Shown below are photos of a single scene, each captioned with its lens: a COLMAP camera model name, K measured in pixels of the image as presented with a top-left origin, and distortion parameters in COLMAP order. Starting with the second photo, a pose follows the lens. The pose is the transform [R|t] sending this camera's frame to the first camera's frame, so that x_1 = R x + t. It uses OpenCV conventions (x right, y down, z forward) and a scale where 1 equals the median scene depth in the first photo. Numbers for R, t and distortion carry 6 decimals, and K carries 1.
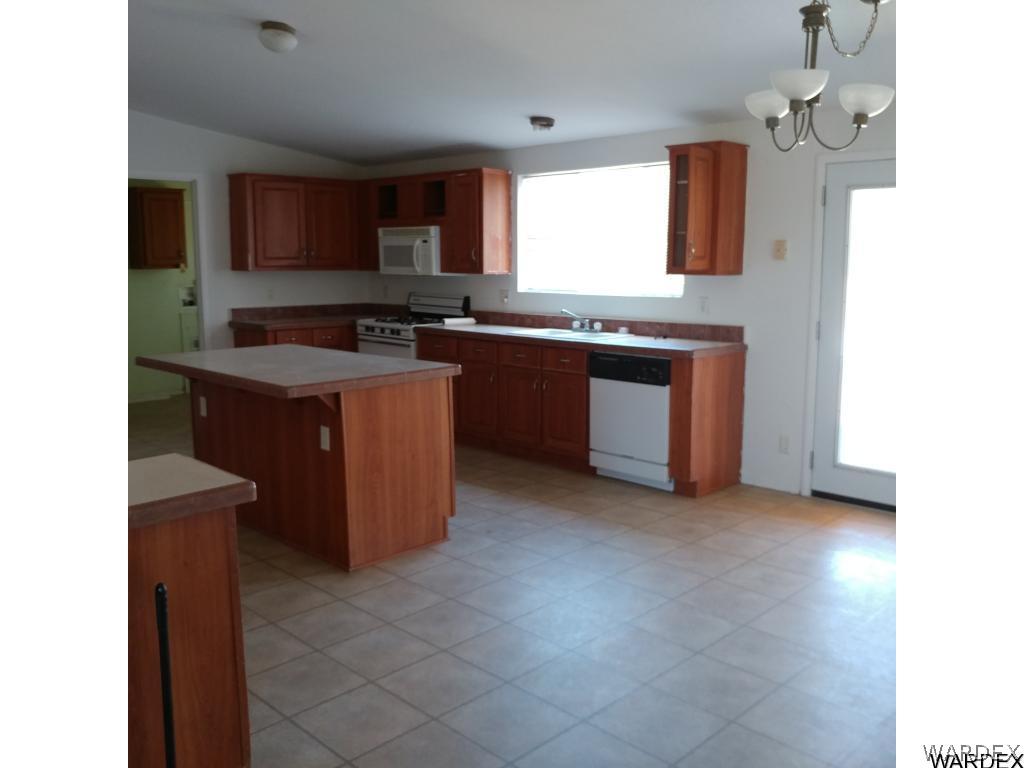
lens RADIAL K [[828.8, 0, 512.0], [0, 828.8, 384.0], [0, 0, 1]] dist [0.199466, -0.755444]
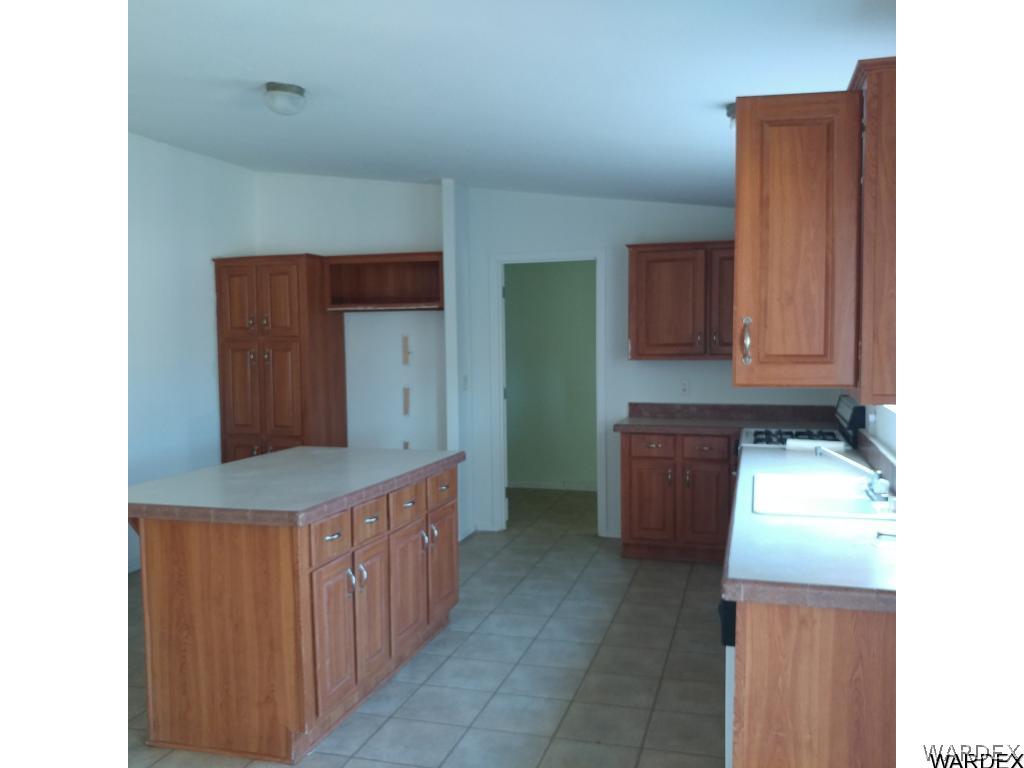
lens RADIAL K [[852.6, 0, 512.0], [0, 852.6, 384.0], [0, 0, 1]] dist [-0.012116, 0.004461]
pose [[0.484478, 0.045413, -0.873624, 0.480222], [-0.123486, 0.992202, -0.016903, -0.104821], [0.866044, 0.116069, 0.486308, 0.622578]]
